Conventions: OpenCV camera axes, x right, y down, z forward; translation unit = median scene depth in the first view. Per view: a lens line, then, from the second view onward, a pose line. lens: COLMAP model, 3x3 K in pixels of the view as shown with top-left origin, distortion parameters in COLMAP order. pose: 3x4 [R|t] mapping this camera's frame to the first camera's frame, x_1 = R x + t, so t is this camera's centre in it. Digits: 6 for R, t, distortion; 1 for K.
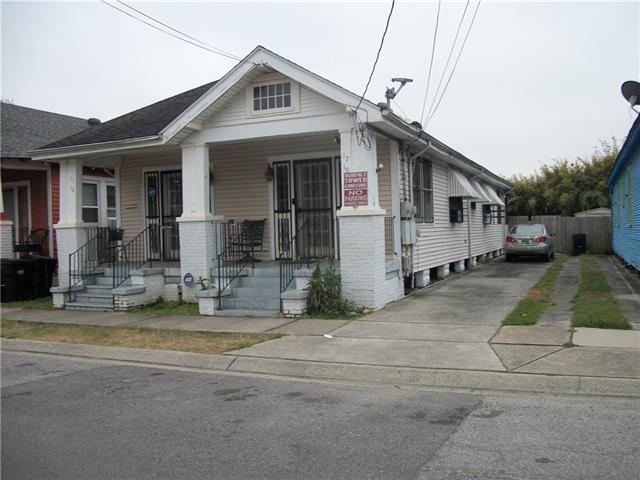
lens RADIAL K [[606.4, 0, 320.0], [0, 606.4, 240.0], [0, 0, 1]] dist [-0.126923, 0.016000]
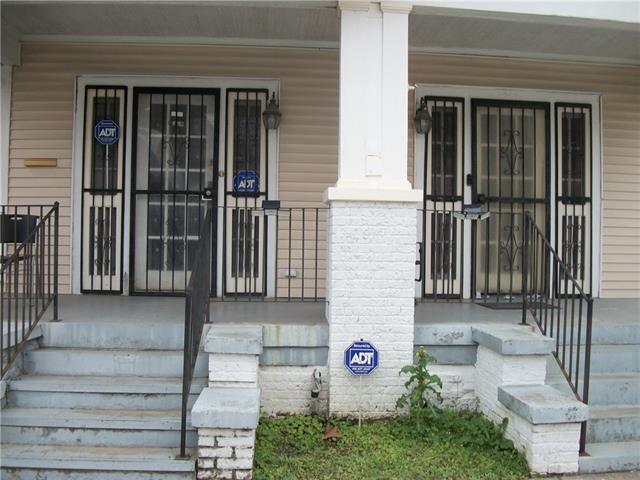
lens RADIAL K [[606.4, 0, 320.0], [0, 606.4, 240.0], [0, 0, 1]] dist [-0.126923, 0.016000]
pose [[0.883941, 0.046627, 0.465268, -0.377995], [-0.032608, 0.998740, -0.038138, 0.008012], [-0.466460, 0.018541, 0.884348, 0.625077]]
